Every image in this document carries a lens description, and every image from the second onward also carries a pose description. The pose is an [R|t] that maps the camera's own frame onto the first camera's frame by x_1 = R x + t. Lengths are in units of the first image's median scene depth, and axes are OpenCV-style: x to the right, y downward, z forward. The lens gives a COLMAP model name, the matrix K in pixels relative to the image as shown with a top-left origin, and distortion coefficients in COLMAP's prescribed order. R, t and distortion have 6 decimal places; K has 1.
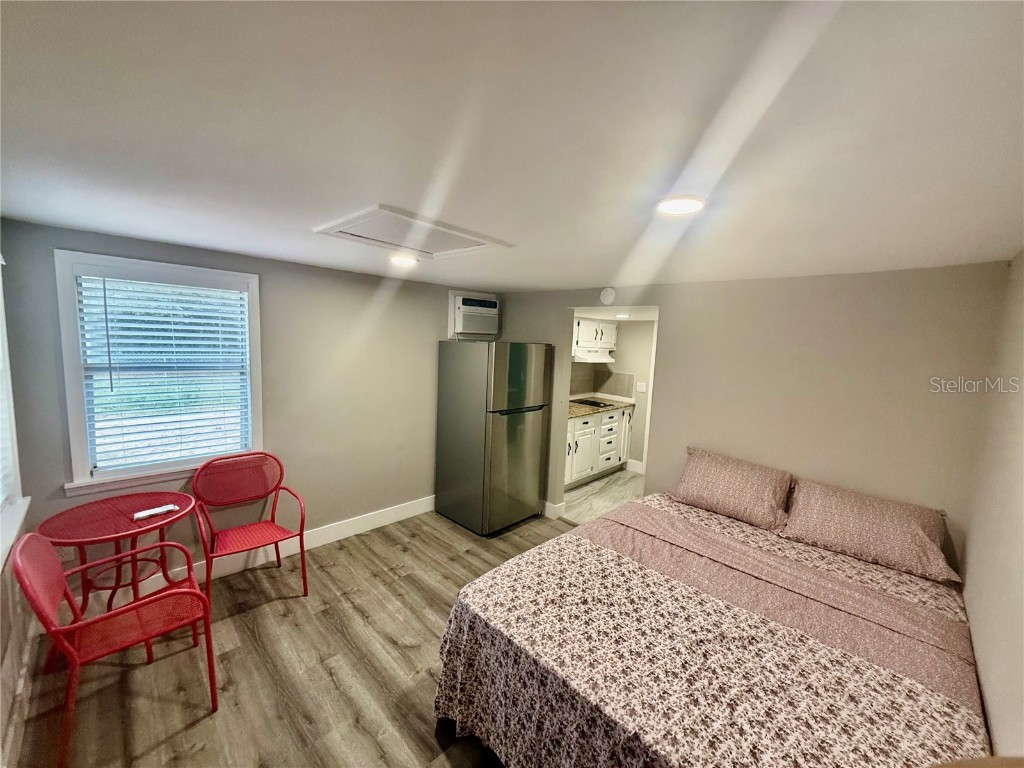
lens RADIAL K [[408.3, 0, 514.5], [0, 408.3, 384.0], [0, 0, 1]] dist [0.001500, -0.000224]
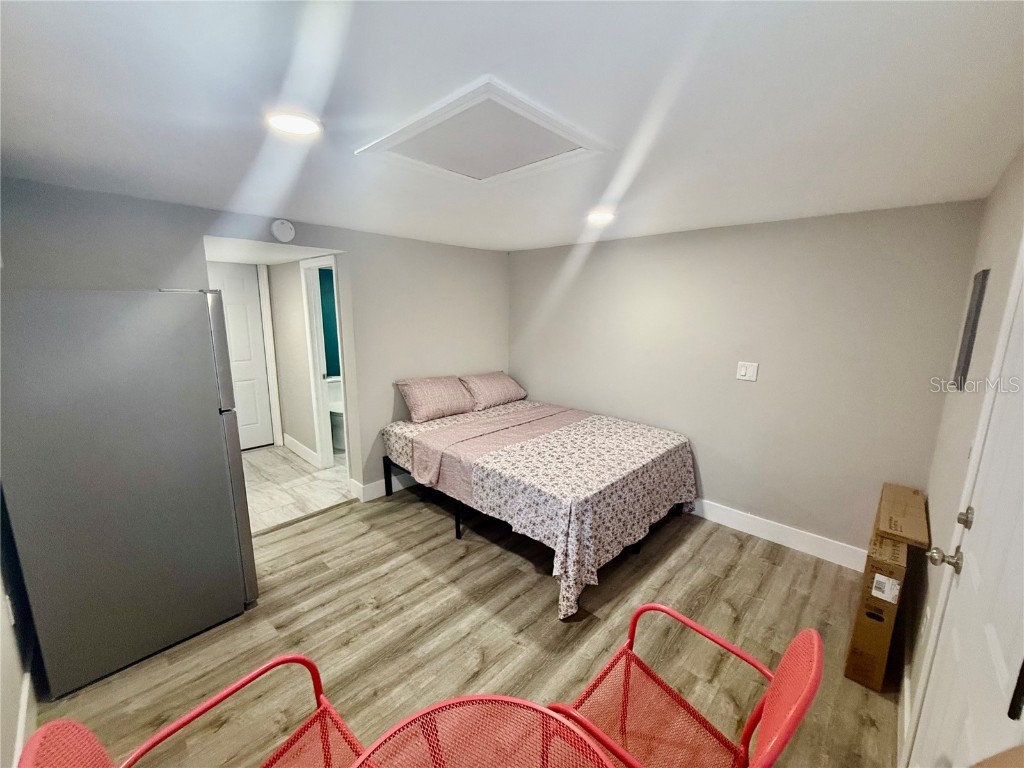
lens RADIAL K [[408.3, 0, 514.5], [0, 408.3, 384.0], [0, 0, 1]] dist [0.001500, -0.000224]
pose [[-0.017168, -0.230781, 0.972854, -0.895880], [0.098904, 0.967834, 0.231335, -0.091187], [-0.994949, 0.100191, 0.006209, 0.820594]]
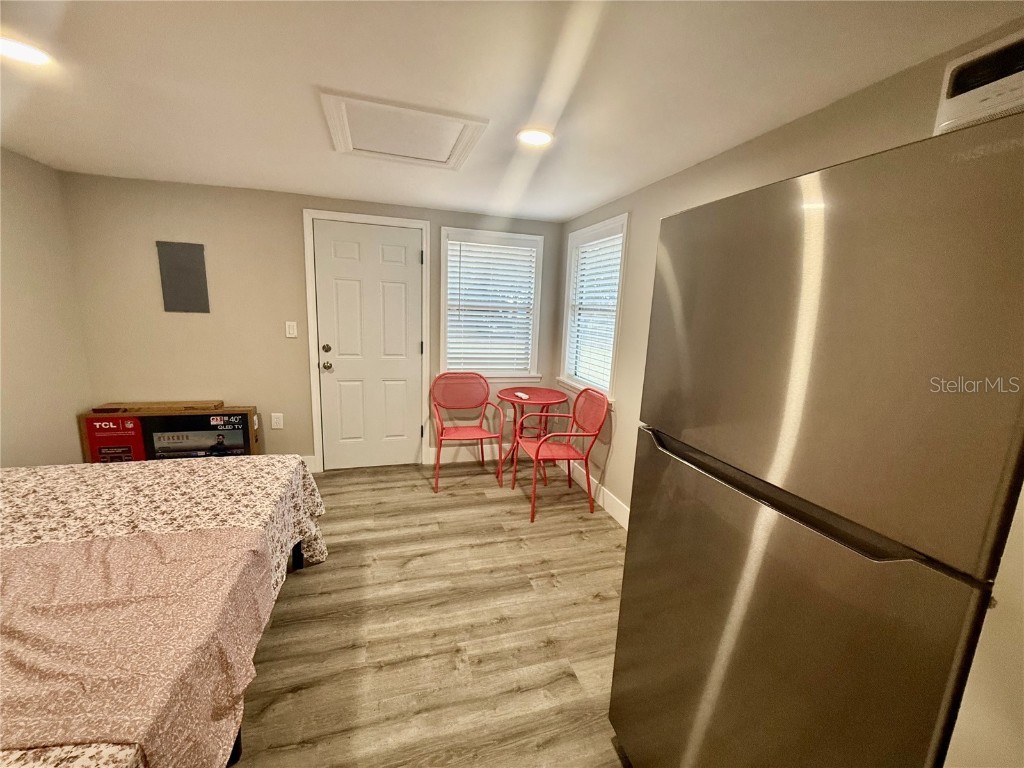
lens RADIAL K [[408.3, 0, 514.5], [0, 408.3, 384.0], [0, 0, 1]] dist [0.001500, -0.000224]
pose [[-0.474099, 0.098343, -0.874962, 0.435073], [-0.159386, 0.967739, 0.195134, -0.024531], [0.865925, 0.231969, -0.443130, 1.484658]]
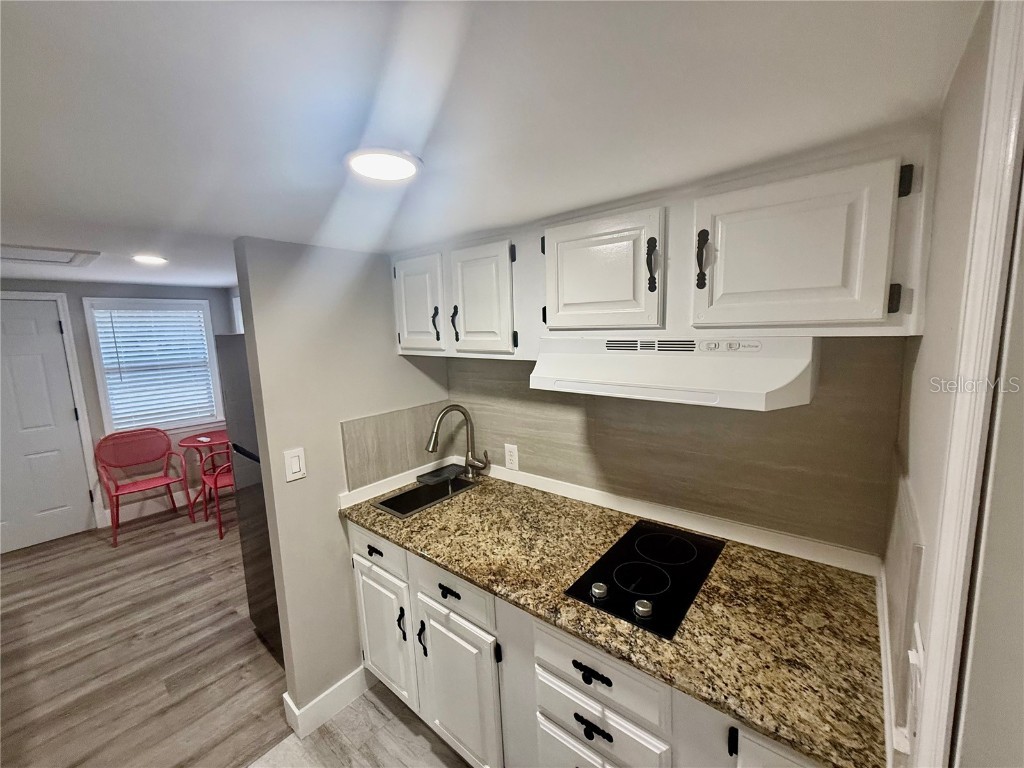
lens RADIAL K [[408.3, 0, 514.5], [0, 408.3, 384.0], [0, 0, 1]] dist [0.001500, -0.000224]
pose [[0.078956, 0.086649, -0.993105, 0.889098], [-0.072541, 0.994074, 0.080966, -0.156508], [0.994235, 0.065648, 0.084774, 1.967210]]
